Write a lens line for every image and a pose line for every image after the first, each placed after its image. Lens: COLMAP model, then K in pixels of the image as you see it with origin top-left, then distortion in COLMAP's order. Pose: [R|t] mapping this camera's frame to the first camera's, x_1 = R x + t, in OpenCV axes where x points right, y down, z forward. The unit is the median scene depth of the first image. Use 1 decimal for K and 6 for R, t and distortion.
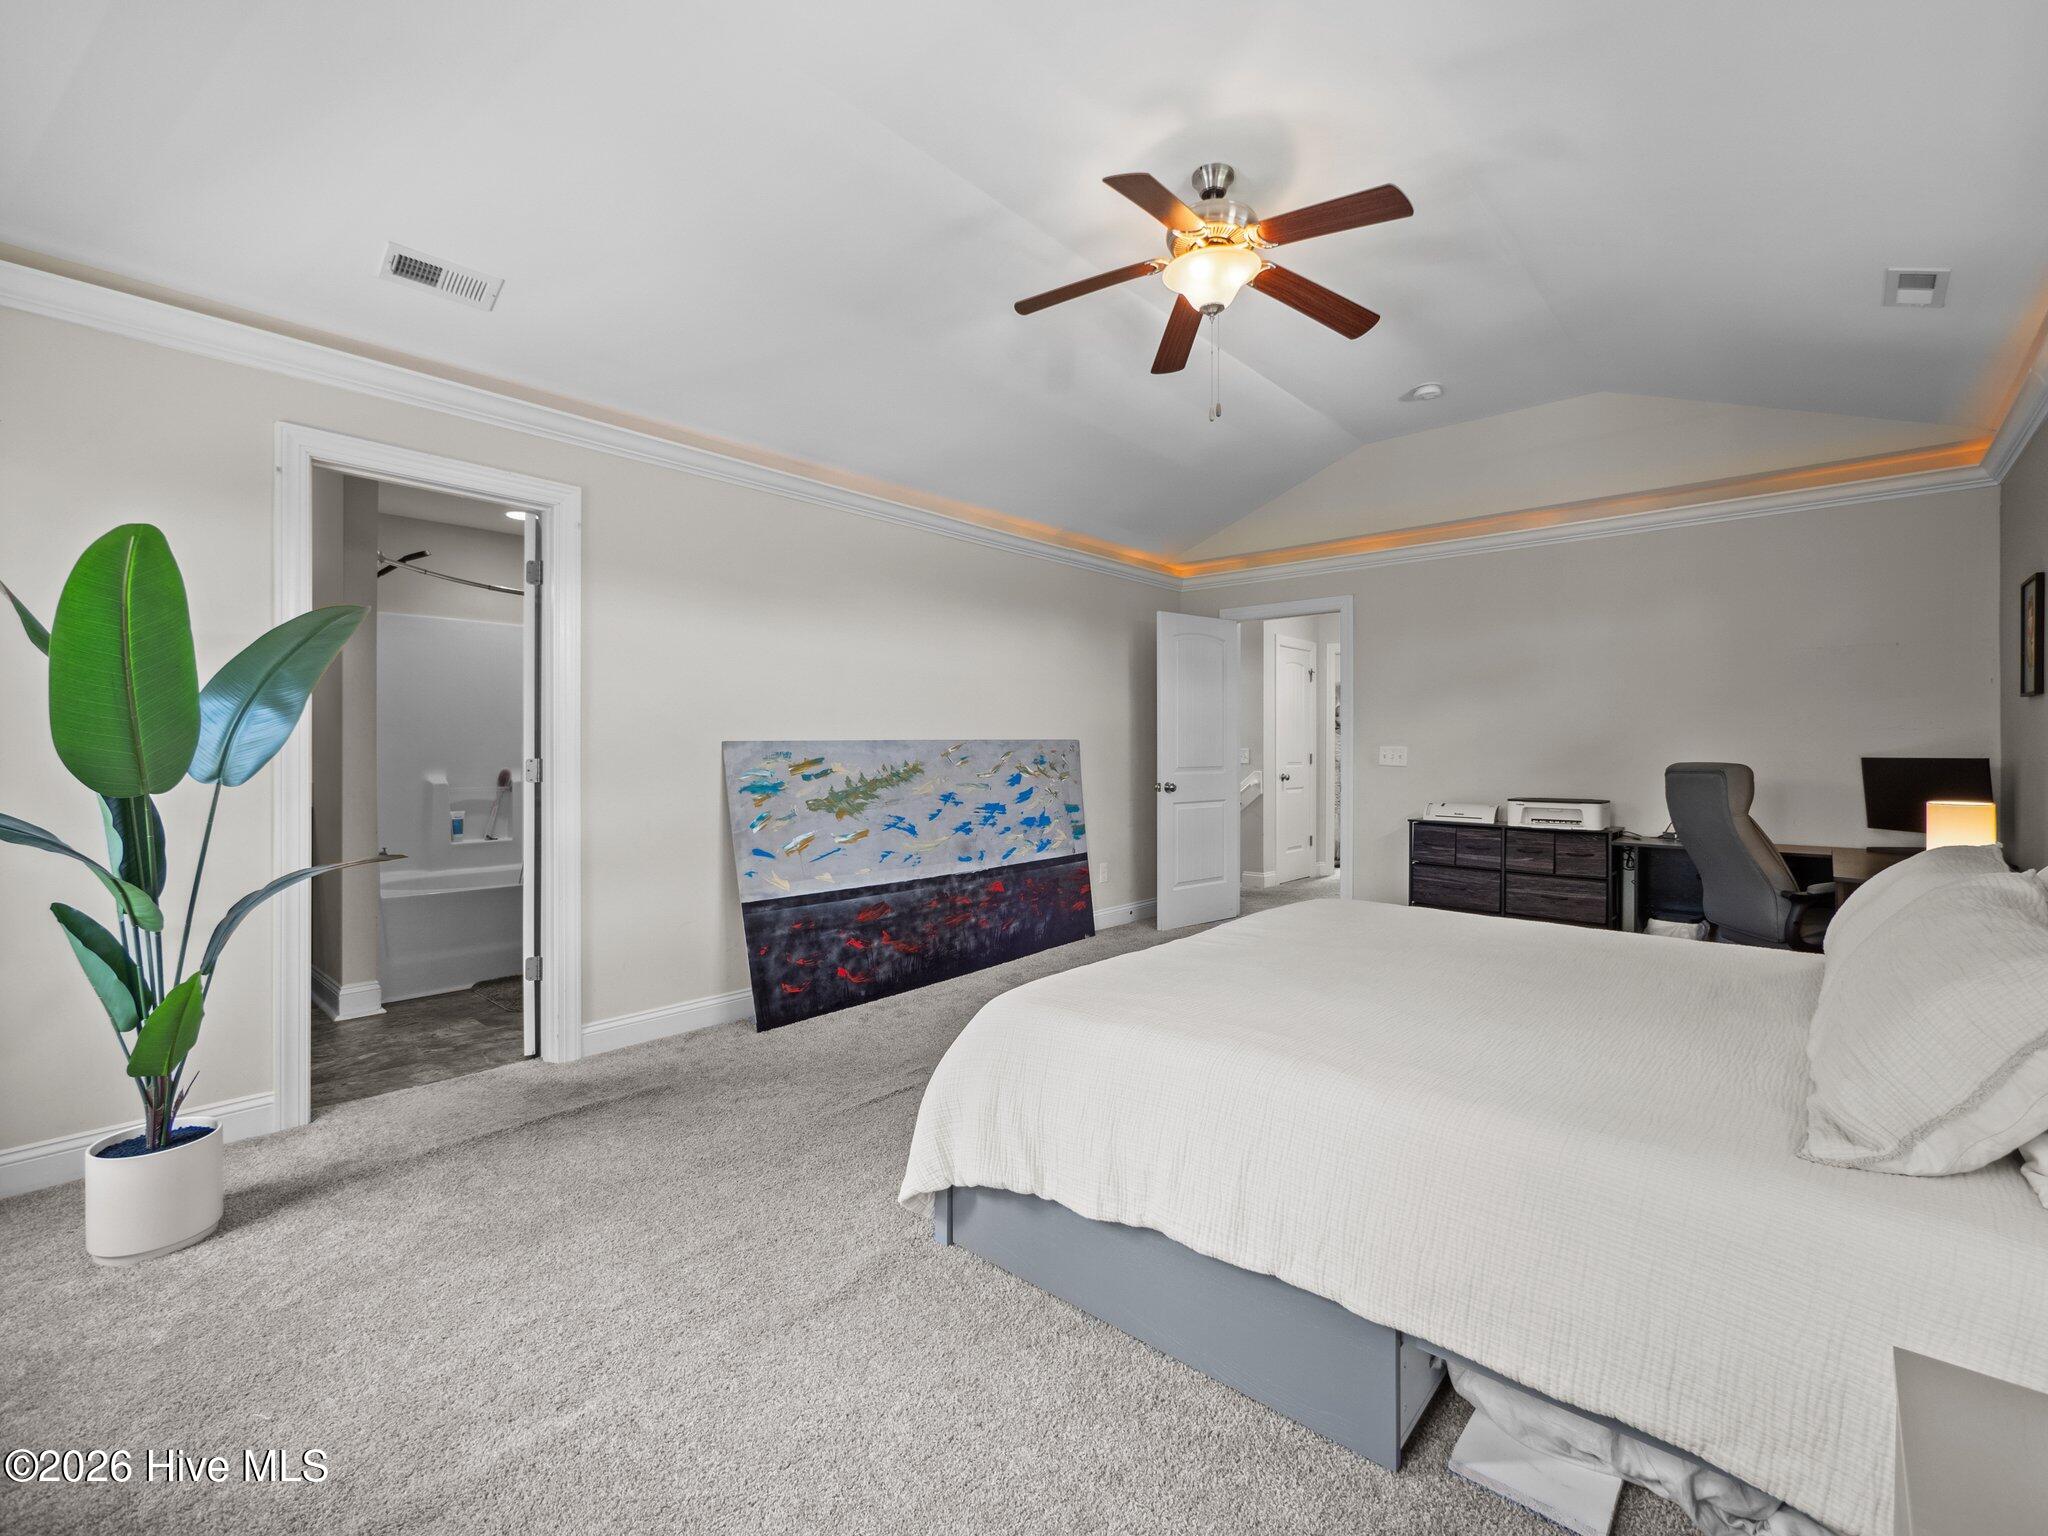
lens RADIAL K [[868.6, 0, 1018.7], [0, 868.6, 754.6], [0, 0, 1]] dist [-0.004897, 0.000353]
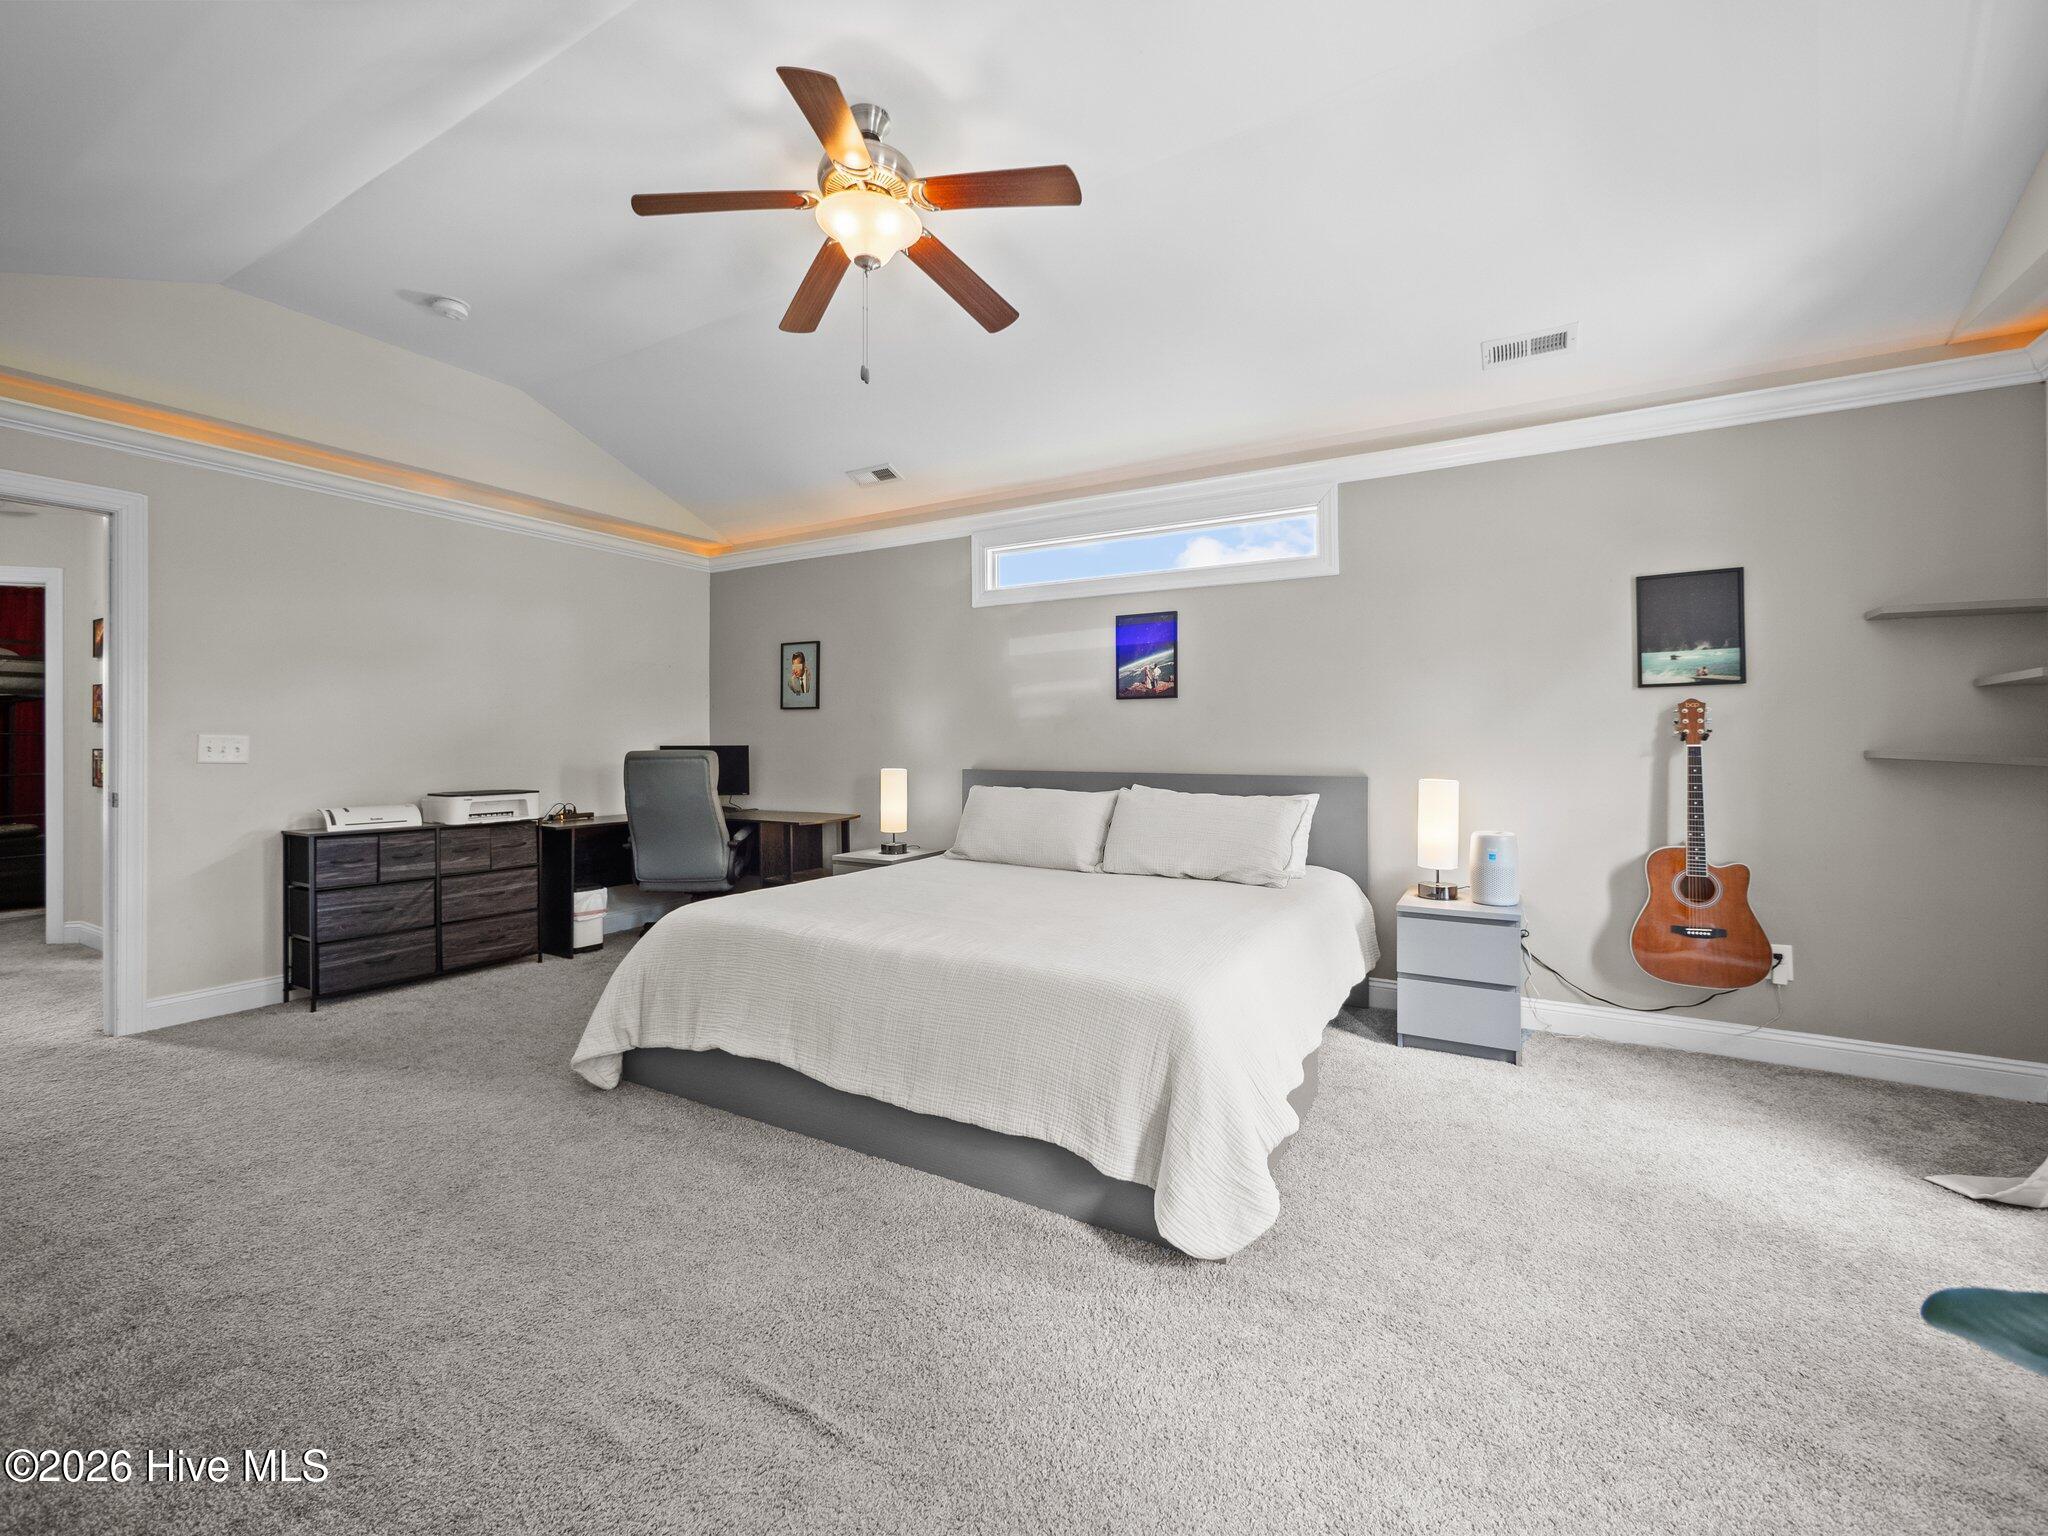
lens RADIAL K [[868.6, 0, 1018.7], [0, 868.6, 754.6], [0, 0, 1]] dist [-0.004897, 0.000353]
pose [[-0.178263, -0.013582, 0.983889, -0.423839], [0.006949, 0.999862, 0.015062, -0.000076], [-0.983958, 0.009522, -0.178144, 0.583305]]
